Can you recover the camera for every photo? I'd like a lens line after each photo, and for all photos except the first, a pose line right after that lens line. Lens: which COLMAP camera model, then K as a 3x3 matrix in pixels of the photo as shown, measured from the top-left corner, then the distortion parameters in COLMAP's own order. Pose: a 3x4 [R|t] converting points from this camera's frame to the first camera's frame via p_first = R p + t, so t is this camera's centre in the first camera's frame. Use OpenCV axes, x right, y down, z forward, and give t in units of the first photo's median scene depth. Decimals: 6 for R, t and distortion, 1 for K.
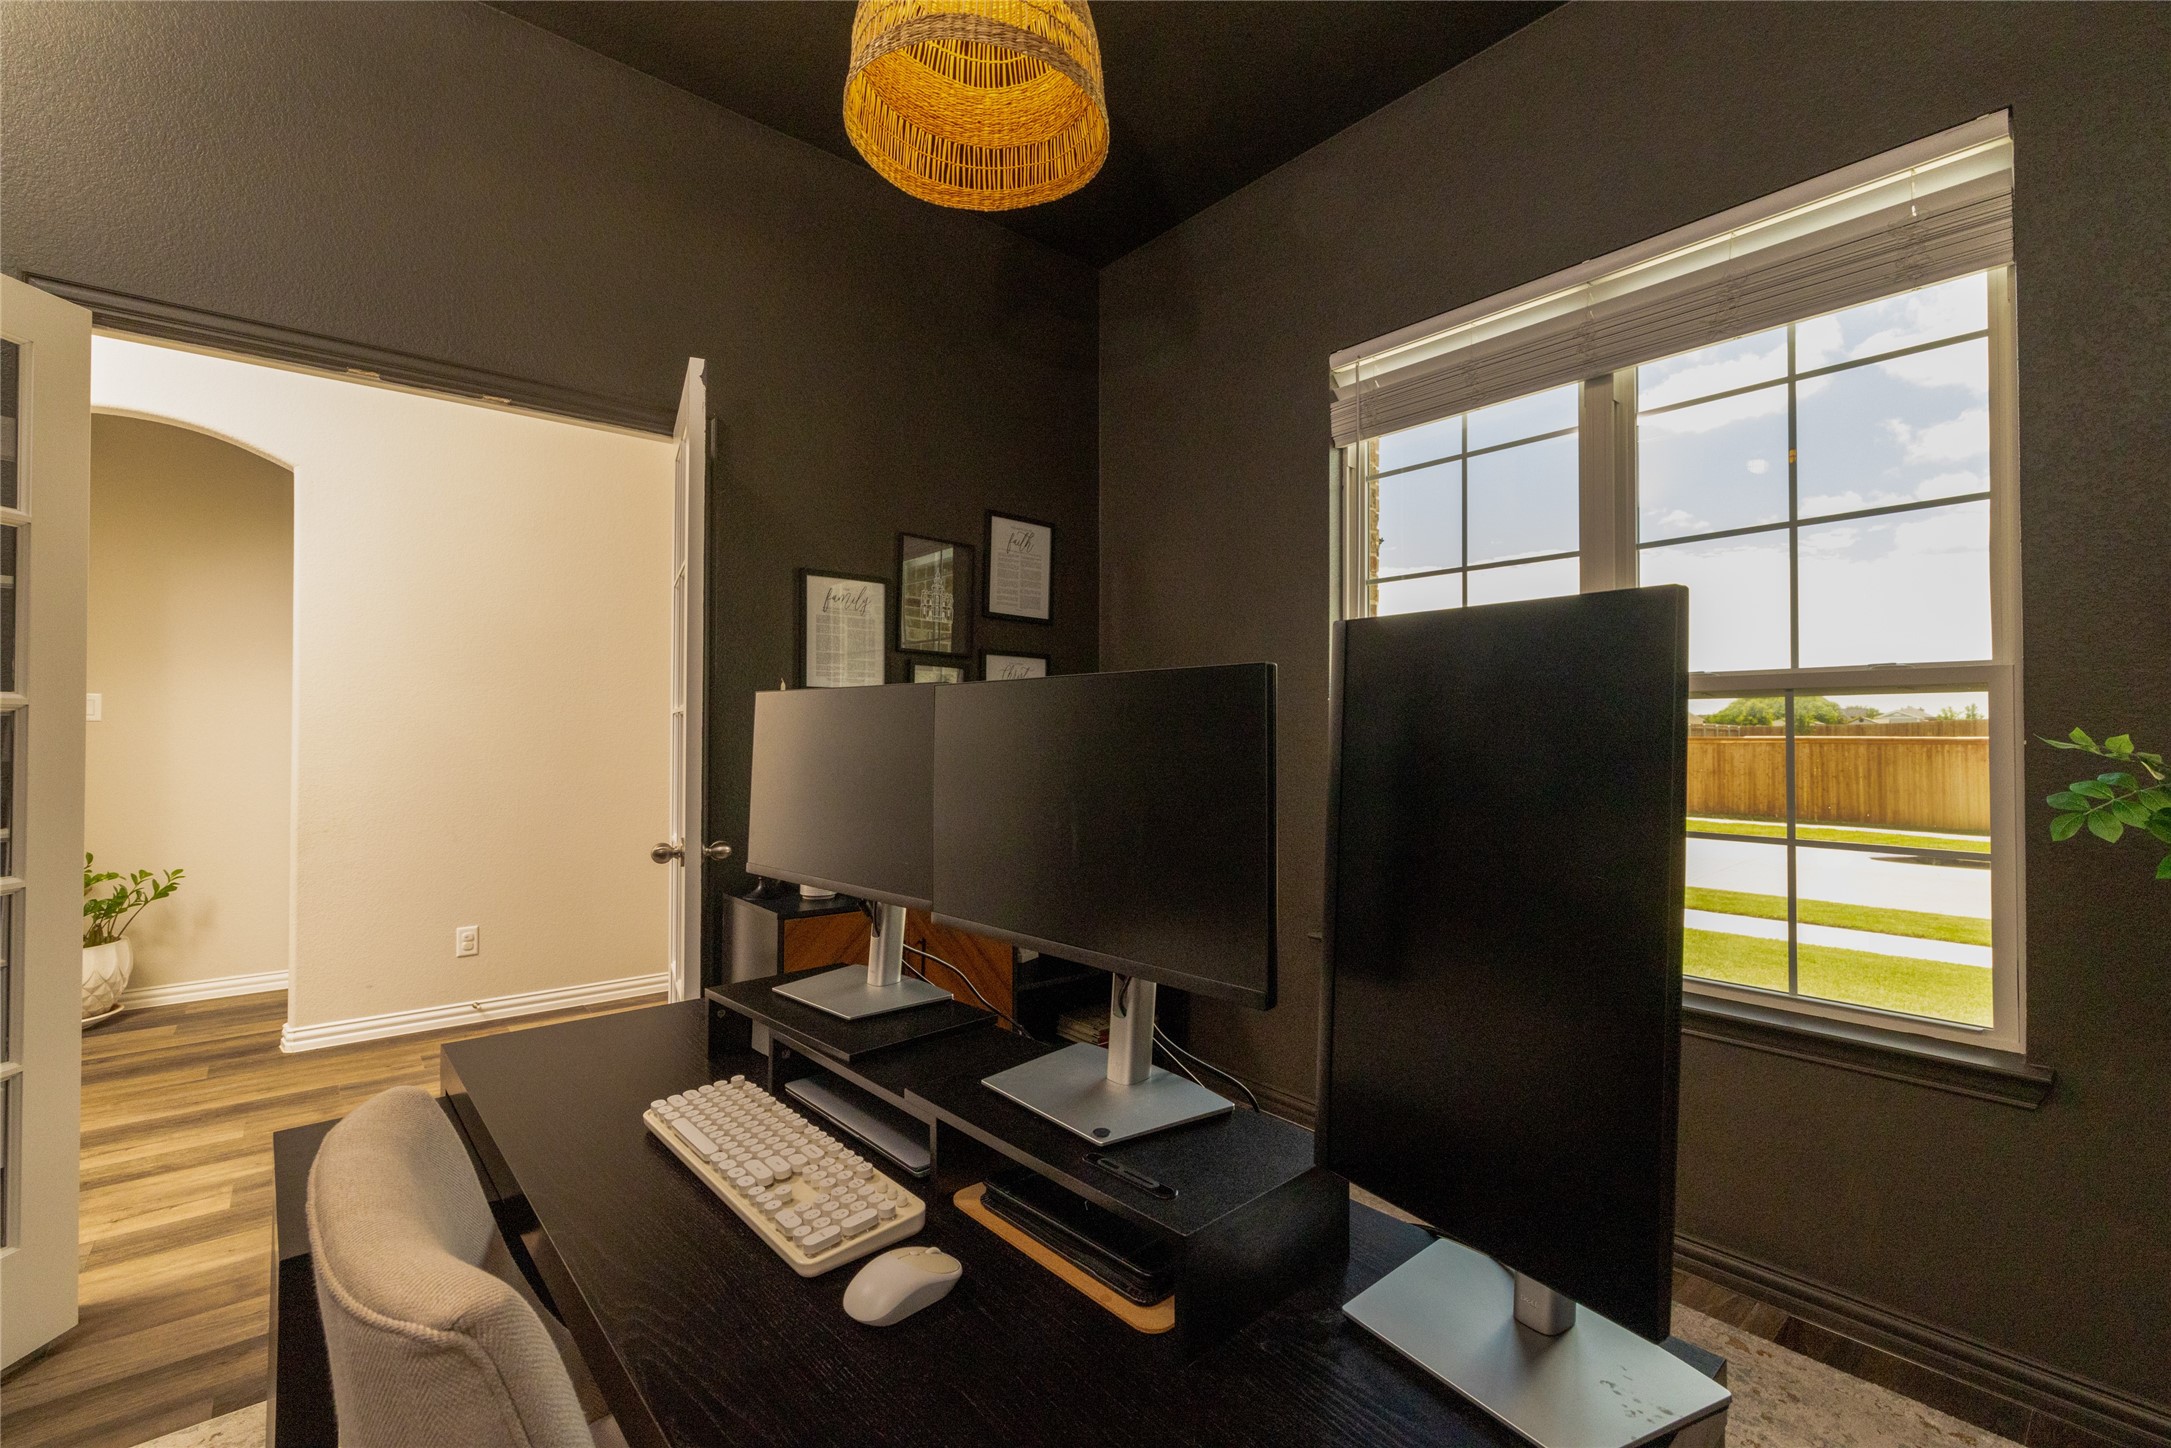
lens RADIAL K [[929.0, 0, 1080.5], [0, 929.0, 718.3], [0, 0, 1]] dist [-0.001507, 0.000923]
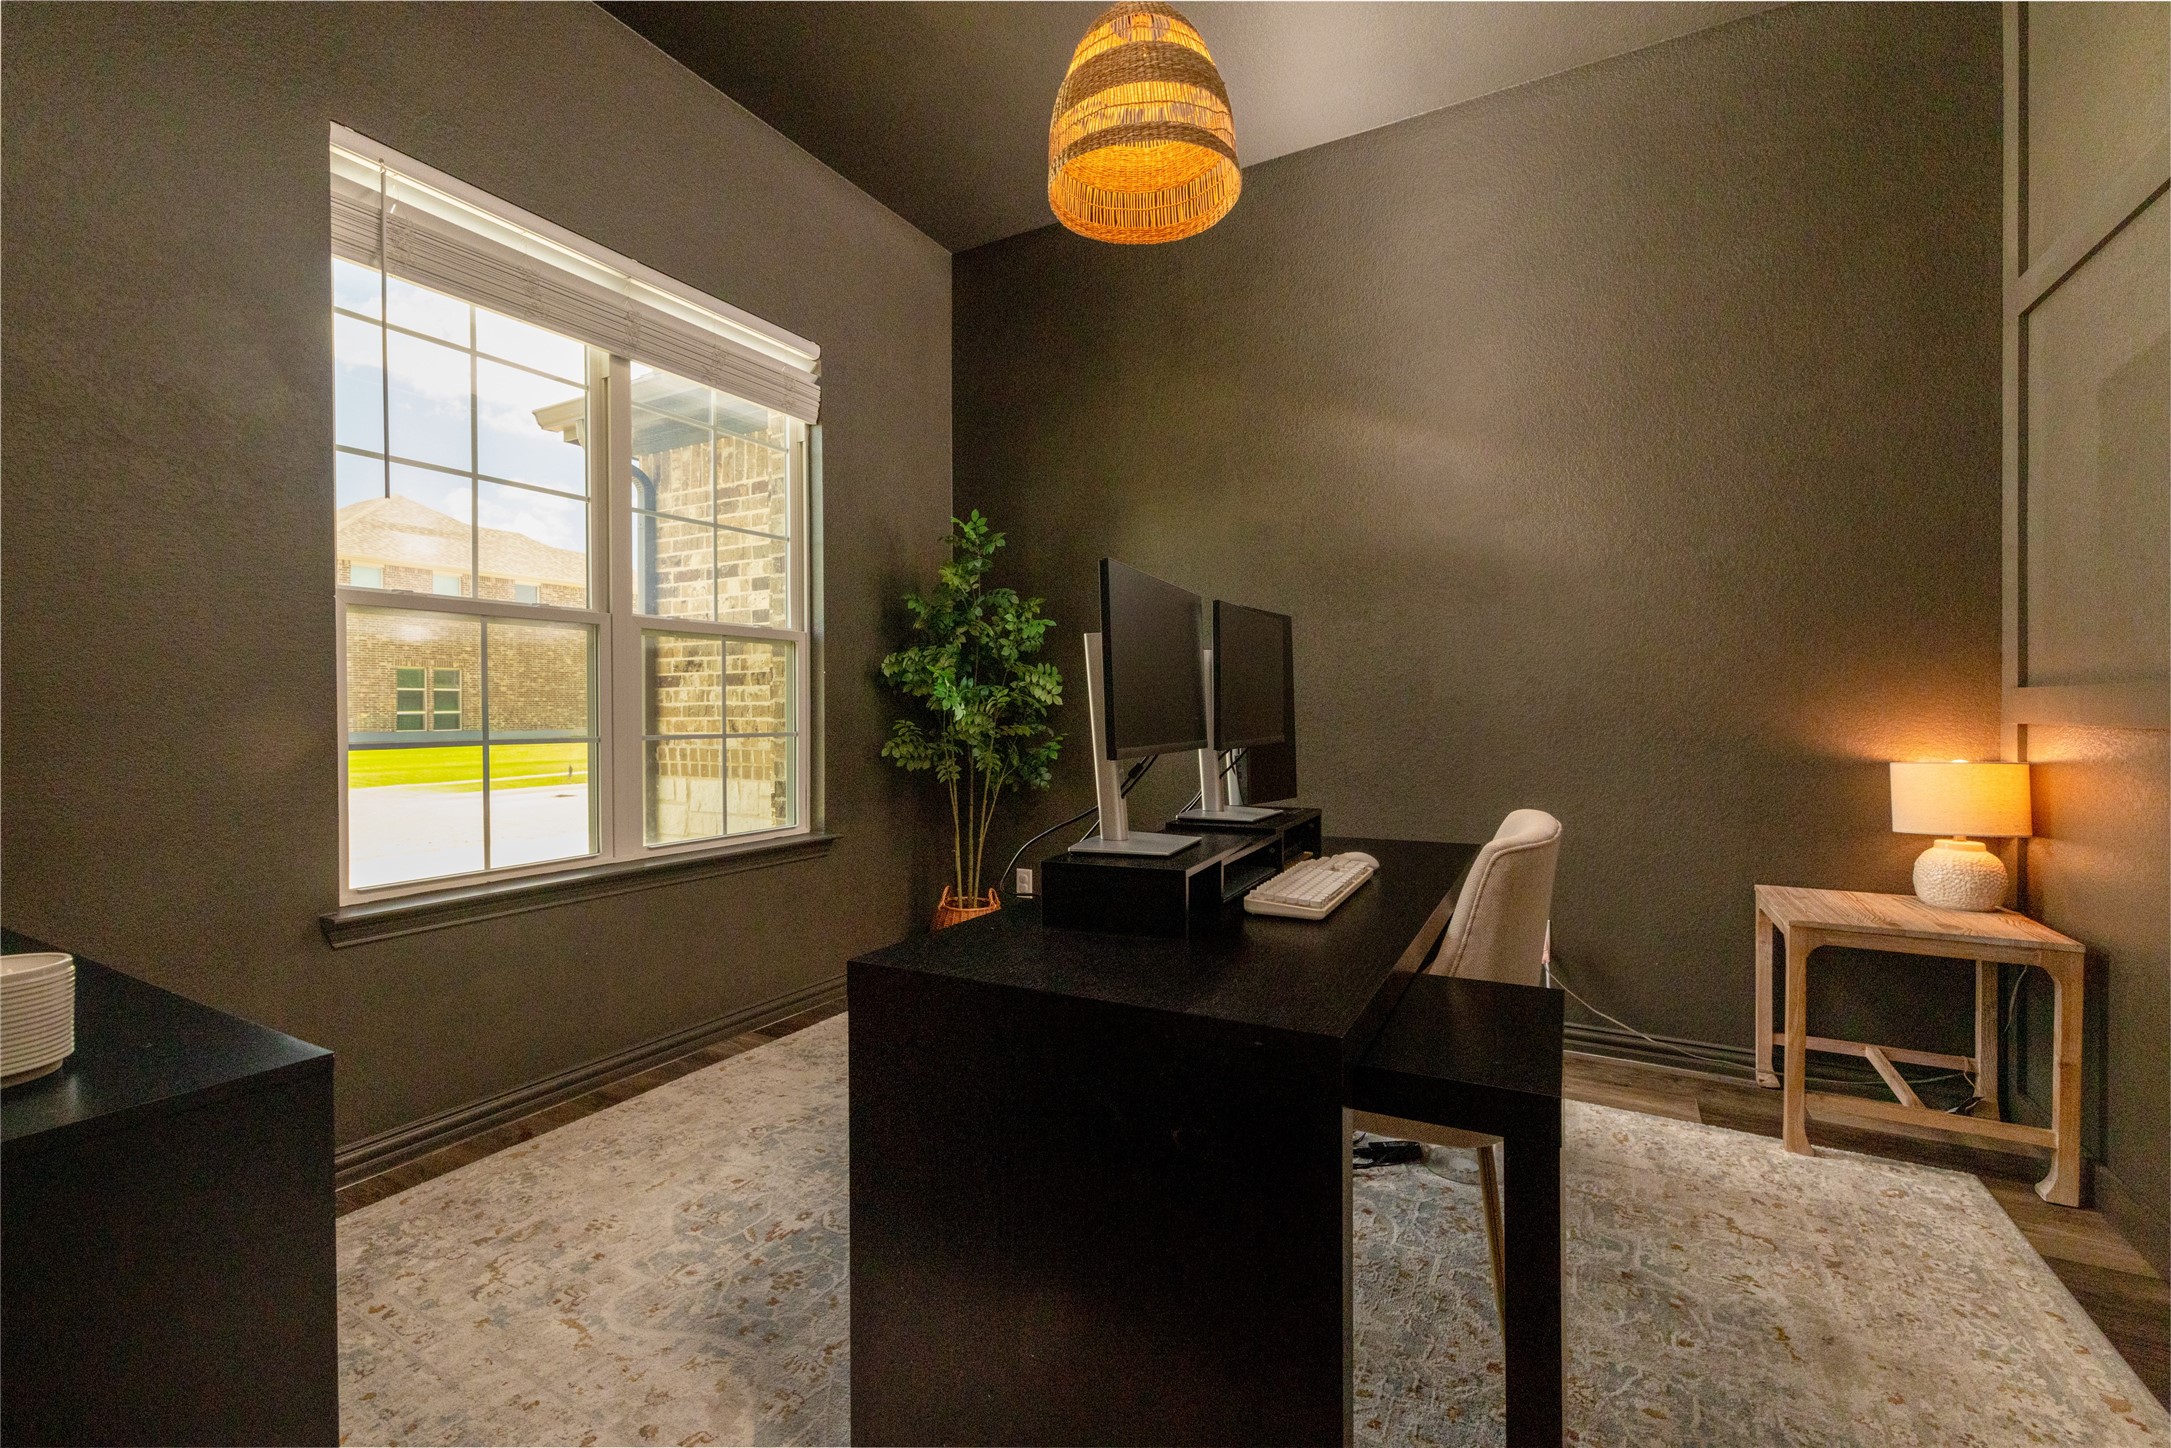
lens RADIAL K [[929.0, 0, 1080.5], [0, 929.0, 718.3], [0, 0, 1]] dist [-0.001507, 0.000923]
pose [[-0.350649, -0.005156, 0.936493, -0.881168], [-0.003388, 0.999985, 0.004237, 0.100991], [-0.936501, -0.001687, -0.350661, 1.004500]]
